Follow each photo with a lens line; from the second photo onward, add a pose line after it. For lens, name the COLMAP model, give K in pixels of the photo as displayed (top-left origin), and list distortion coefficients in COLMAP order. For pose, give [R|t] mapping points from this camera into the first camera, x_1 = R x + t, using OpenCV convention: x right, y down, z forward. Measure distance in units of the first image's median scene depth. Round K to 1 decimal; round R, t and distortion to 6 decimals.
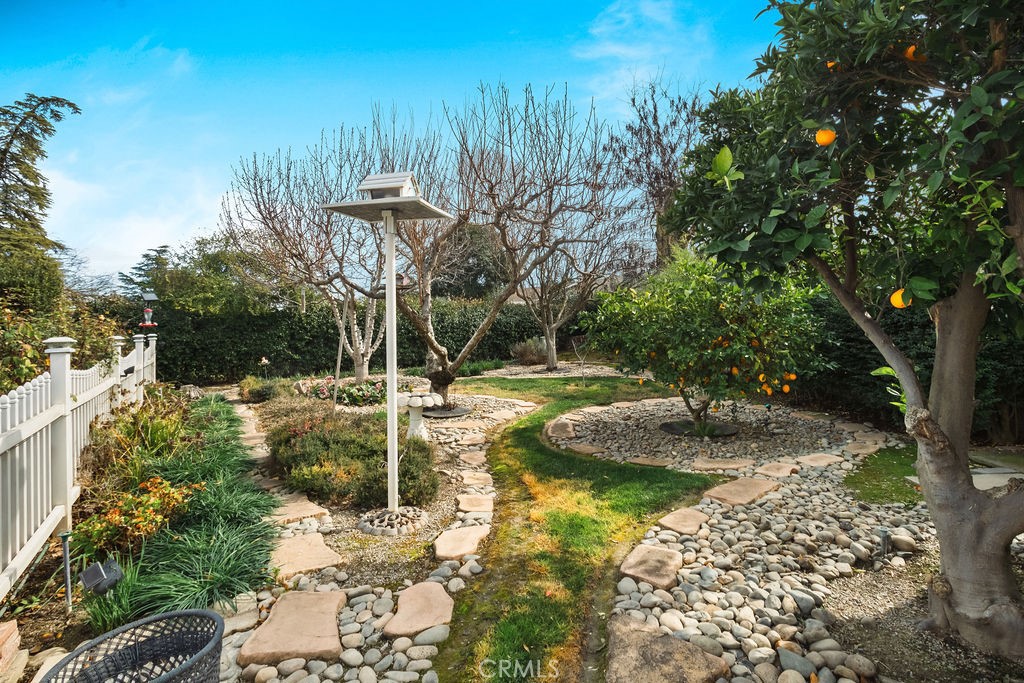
lens RADIAL K [[506.2, 0, 509.7], [0, 506.2, 311.6], [0, 0, 1]] dist [-0.082040, 0.030986]
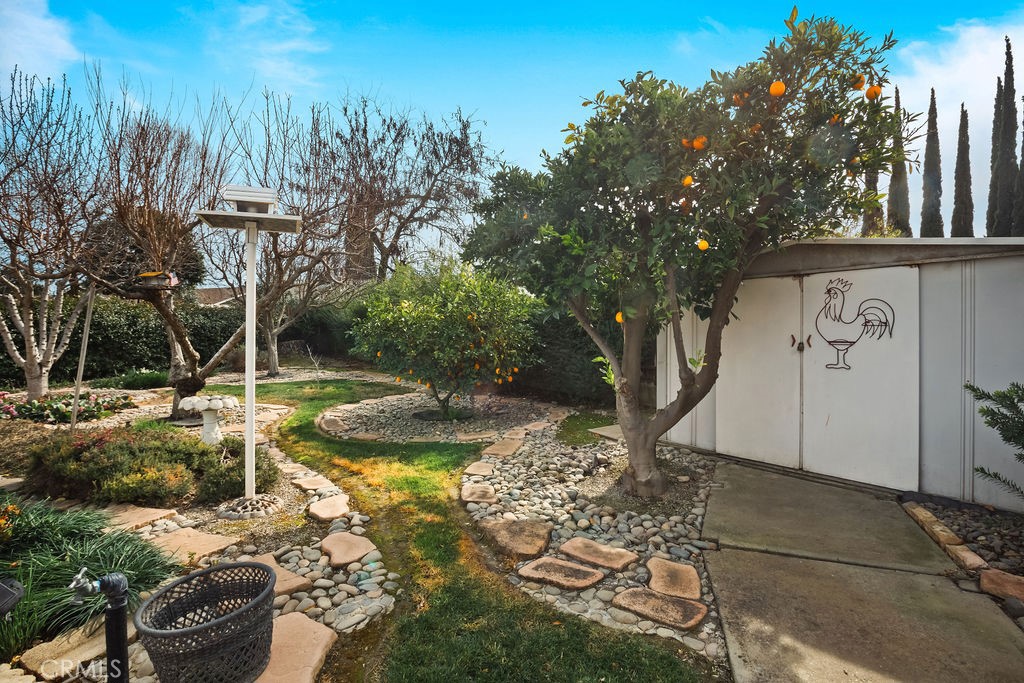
lens RADIAL K [[499.8, 0, 510.6], [0, 499.8, 335.9], [0, 0, 1]] dist [-0.083793, 0.029461]
pose [[0.815939, 0.003472, 0.578127, -0.387036], [-0.024454, 0.999294, 0.028512, -0.000588], [-0.577620, -0.037402, 0.815448, -0.187702]]
